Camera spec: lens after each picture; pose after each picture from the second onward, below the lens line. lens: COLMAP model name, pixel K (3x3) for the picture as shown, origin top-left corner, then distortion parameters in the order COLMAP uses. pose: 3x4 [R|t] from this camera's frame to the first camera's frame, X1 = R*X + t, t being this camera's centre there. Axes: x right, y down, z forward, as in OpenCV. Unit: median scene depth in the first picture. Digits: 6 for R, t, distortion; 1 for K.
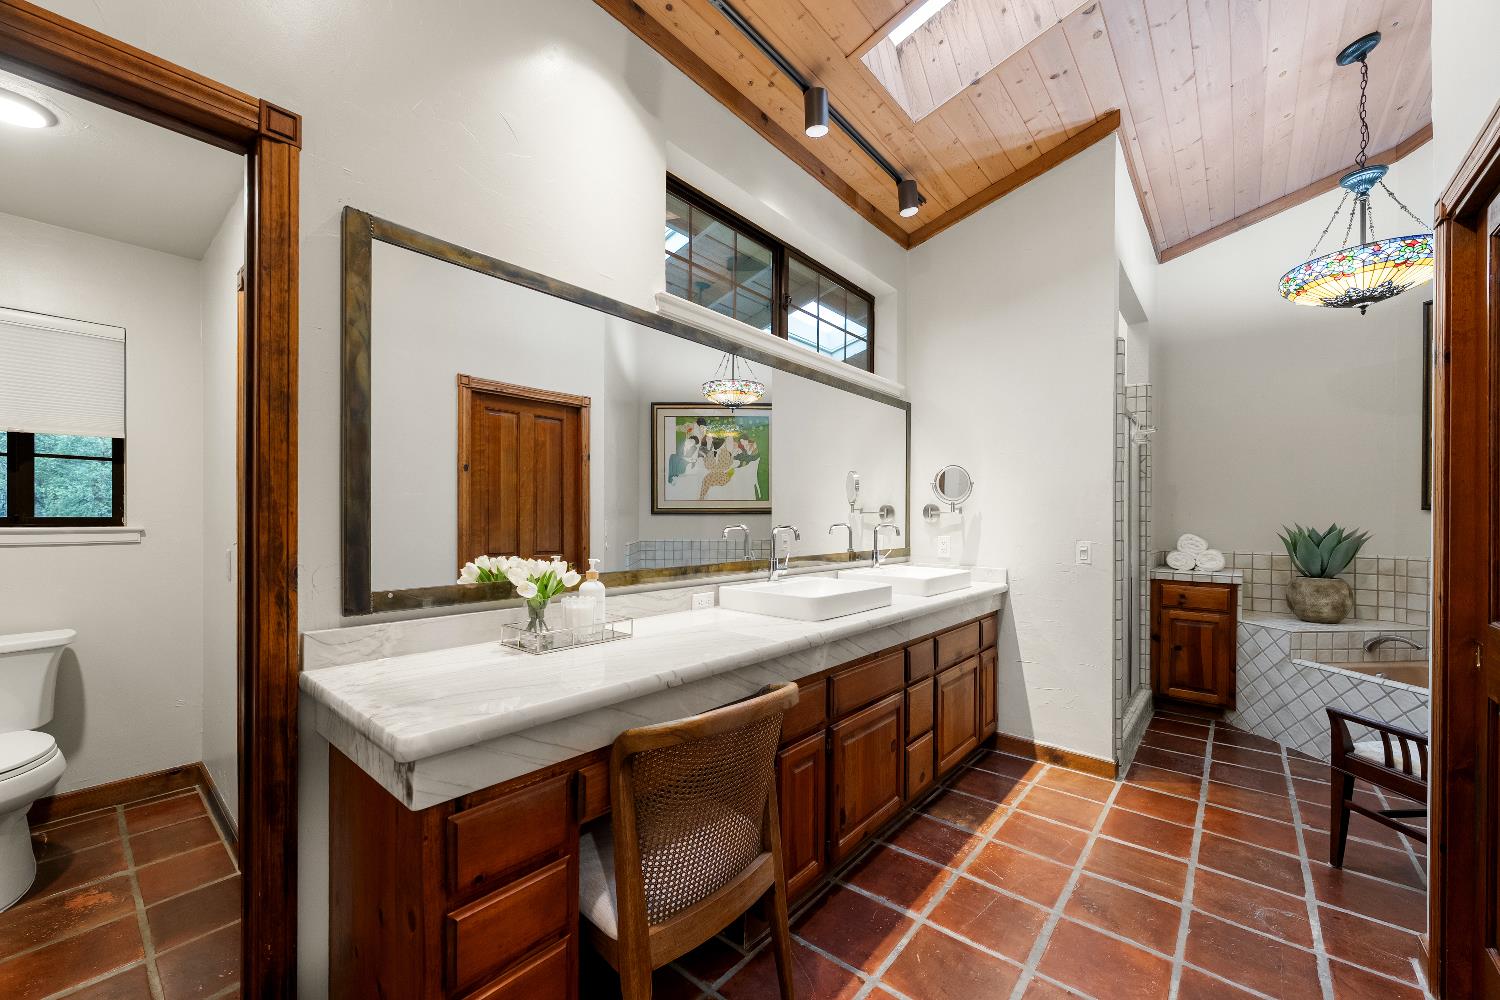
lens RADIAL K [[583.1, 0, 750.2], [0, 583.1, 519.1], [0, 0, 1]] dist [-0.001358, -0.000082]
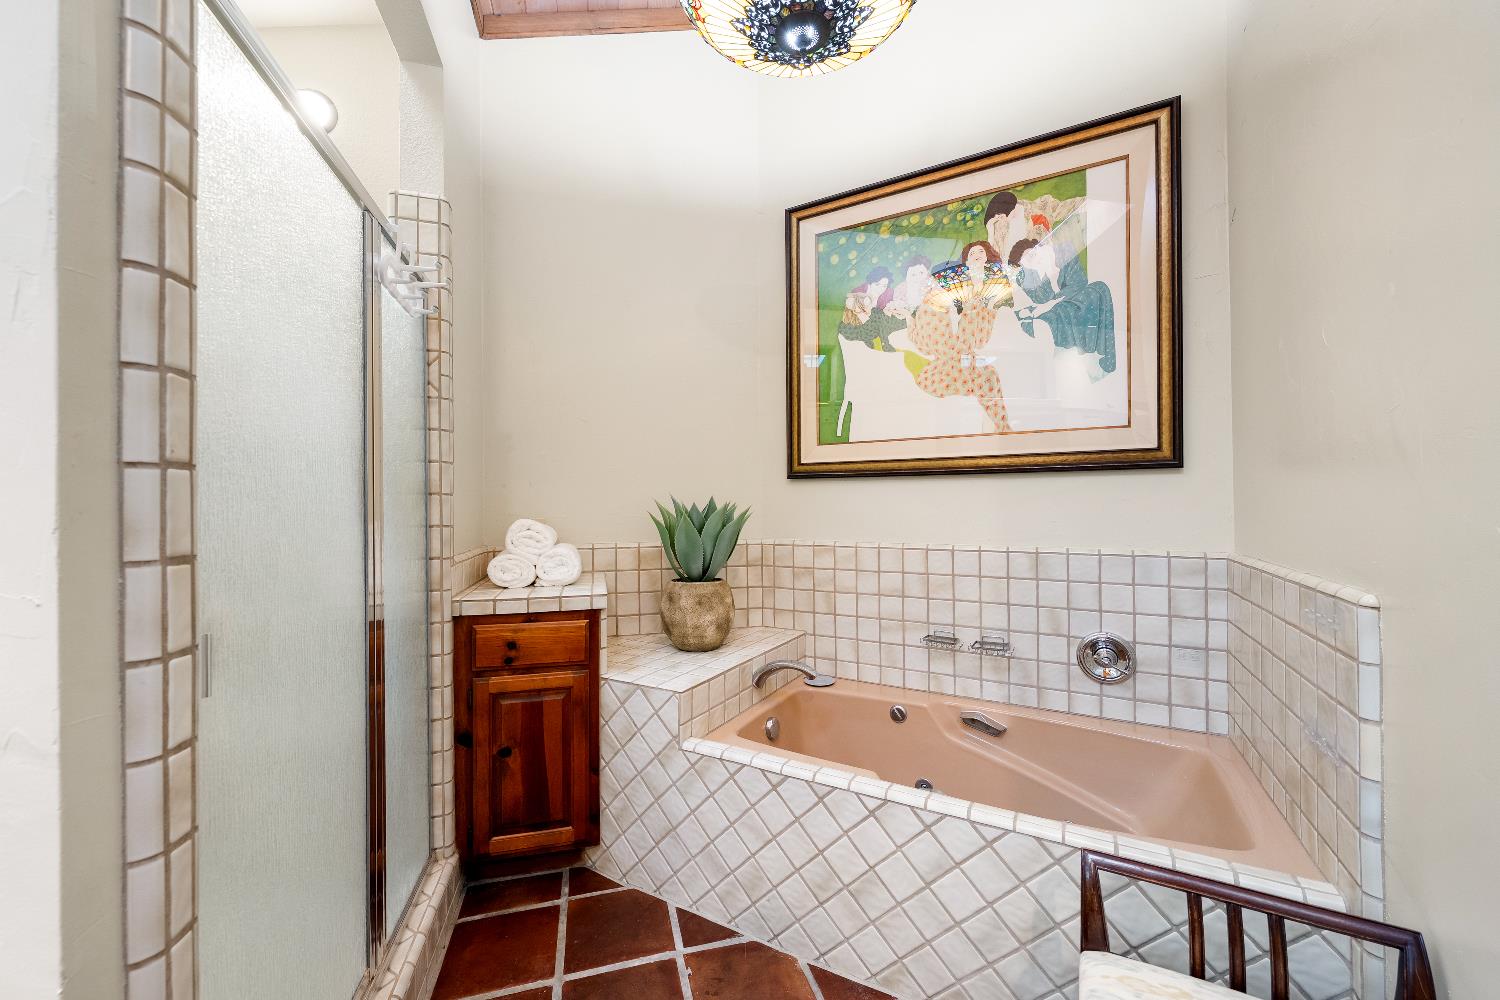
lens RADIAL K [[583.1, 0, 749.7], [0, 583.1, 502.9], [0, 0, 1]] dist [-0.001358, -0.000082]
pose [[0.571893, -0.004650, 0.820315, 0.467030], [0.014014, 0.999893, -0.004102, 0.017426], [-0.820209, 0.013842, 0.571897, 0.567753]]
